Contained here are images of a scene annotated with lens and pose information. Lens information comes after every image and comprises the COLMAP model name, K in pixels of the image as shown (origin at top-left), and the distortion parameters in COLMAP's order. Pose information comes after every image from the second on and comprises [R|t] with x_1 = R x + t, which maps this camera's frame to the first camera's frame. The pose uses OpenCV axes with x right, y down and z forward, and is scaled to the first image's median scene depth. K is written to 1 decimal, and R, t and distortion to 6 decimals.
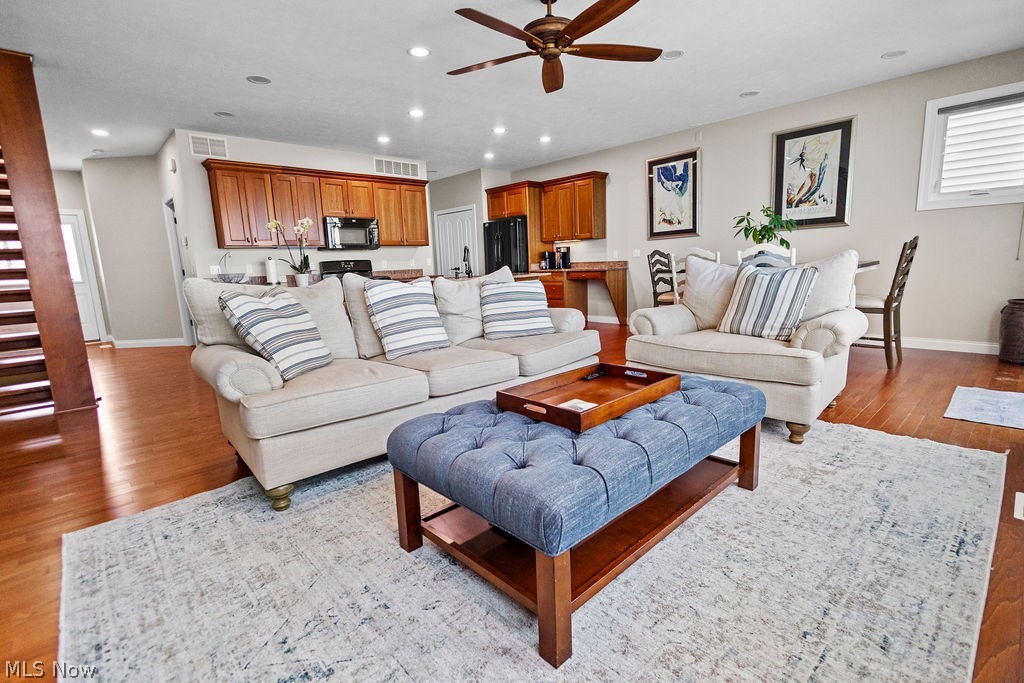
lens RADIAL K [[477.3, 0, 512.0], [0, 477.3, 341.5], [0, 0, 1]] dist [0.012329, -0.004372]
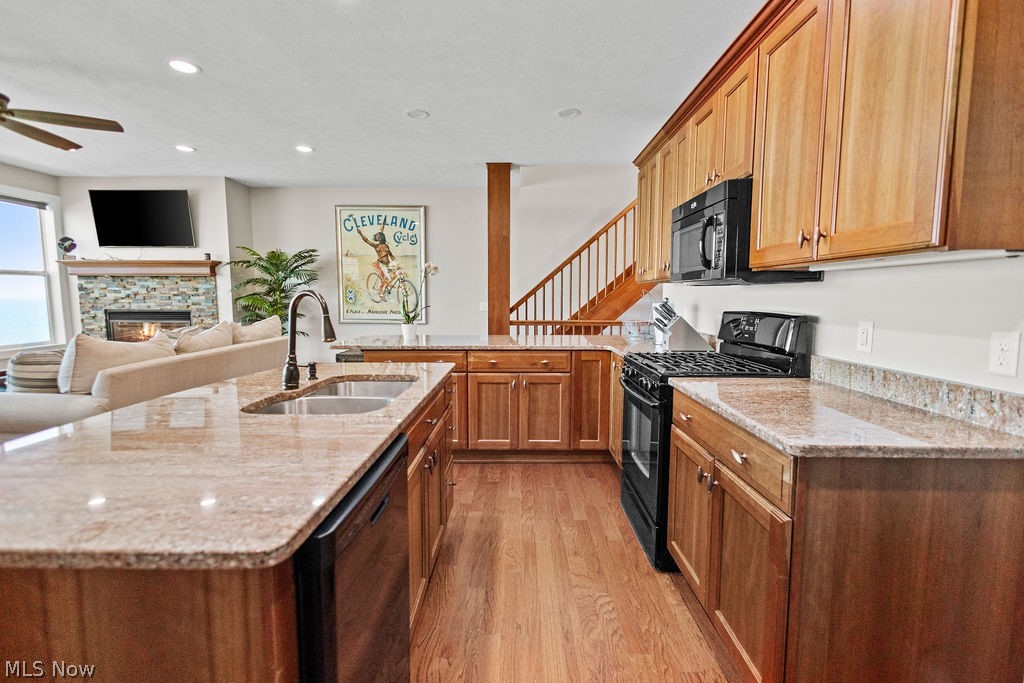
lens RADIAL K [[477.3, 0, 512.0], [0, 477.3, 341.5], [0, 0, 1]] dist [0.012329, -0.004372]
pose [[-0.693822, 0.108035, -0.711997, 0.028181], [-0.092809, 0.967024, 0.237172, -0.219958], [0.714141, 0.230635, -0.660916, 1.134180]]
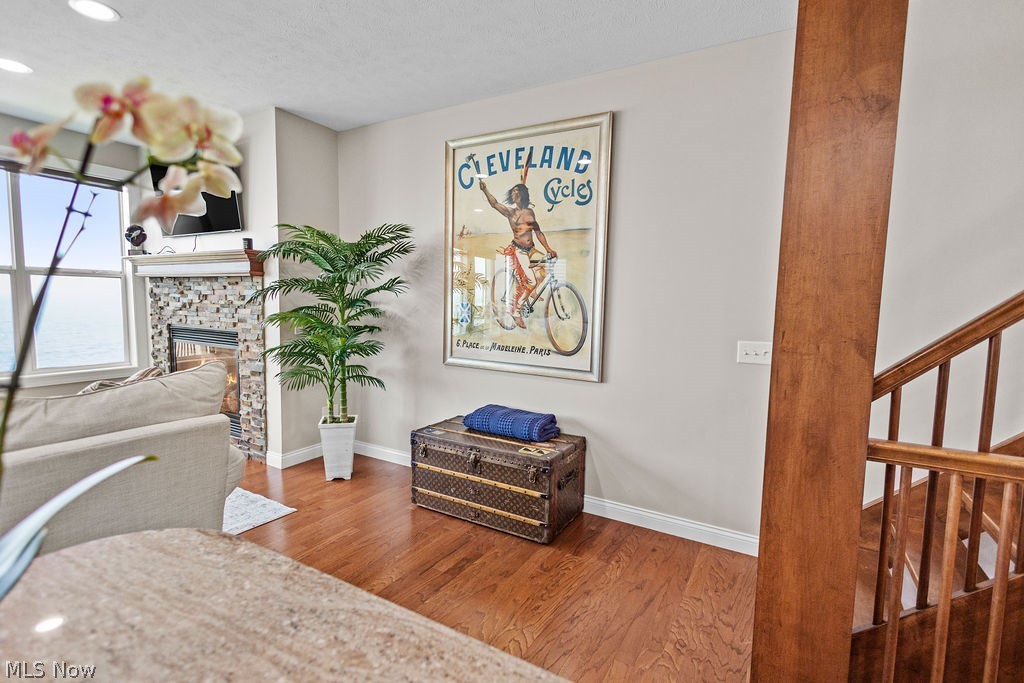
lens RADIAL K [[477.3, 0, 512.0], [0, 477.3, 341.5], [0, 0, 1]] dist [0.012329, -0.004372]
pose [[-0.956629, 0.044403, -0.287905, -0.349700], [-0.031404, 0.966836, 0.253461, -0.149479], [0.289611, 0.251509, -0.923509, 0.721233]]
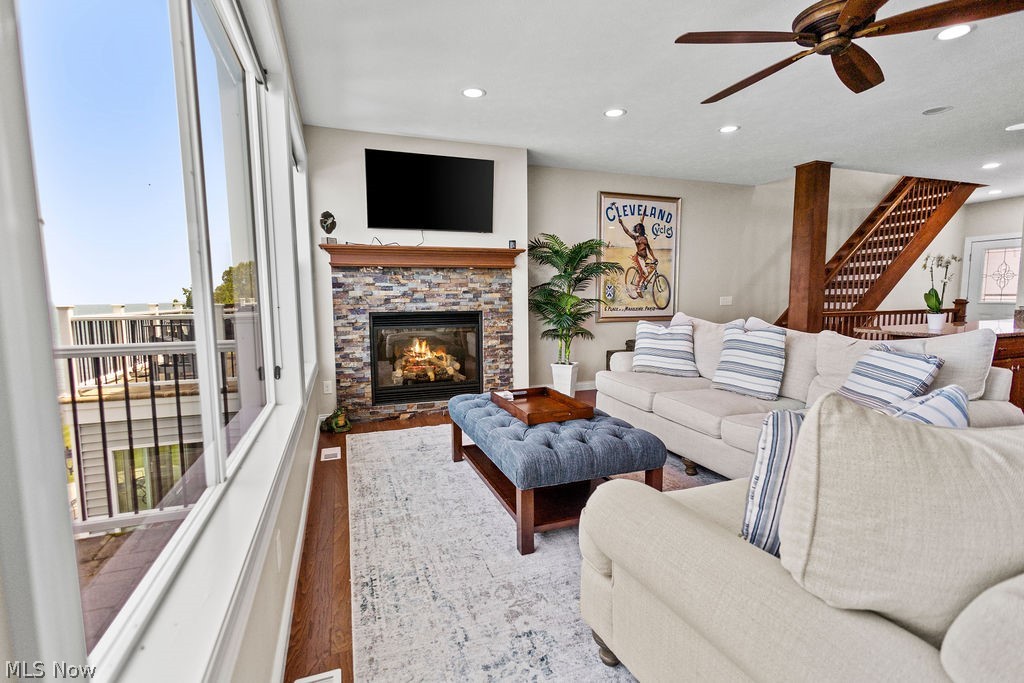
lens RADIAL K [[479.9, 0, 517.6], [0, 479.9, 343.0], [0, 0, 1]] dist [0.003062, 0.000102]
pose [[-0.378879, 0.136644, -0.915303, 0.448835], [-0.128756, 0.971637, 0.198351, -0.110503], [0.916446, 0.193002, -0.350539, 0.406460]]
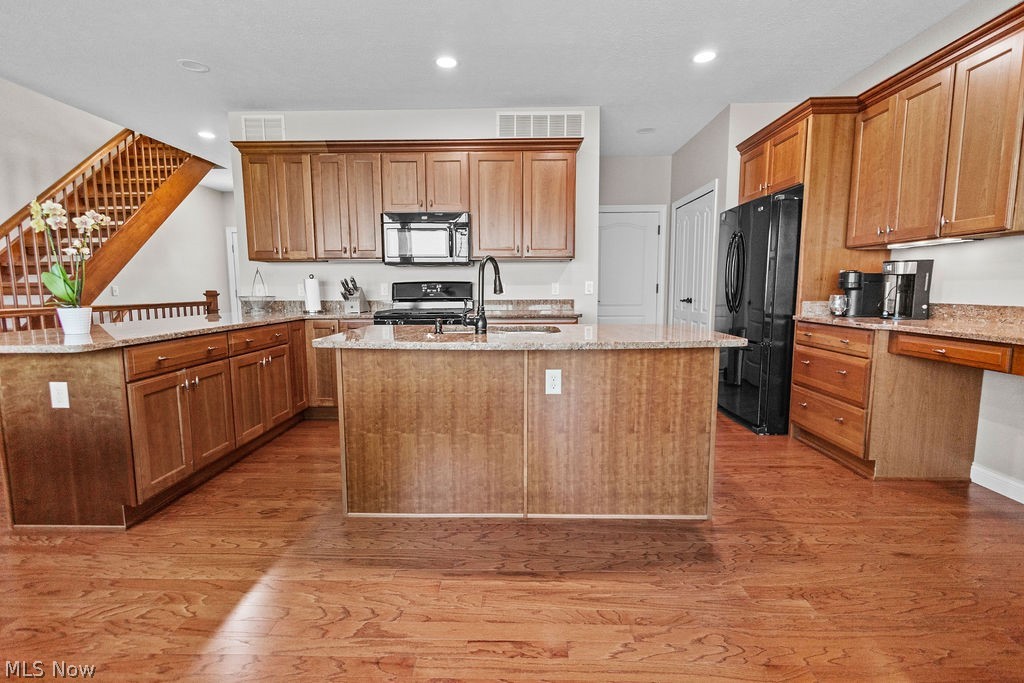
lens RADIAL K [[477.3, 0, 512.0], [0, 477.3, 341.5], [0, 0, 1]] dist [0.012329, -0.004372]
pose [[0.715144, 0.114691, -0.689504, 0.179190], [-0.138400, 0.990150, 0.021153, -0.121245], [0.685139, 0.080300, 0.723973, 0.631459]]
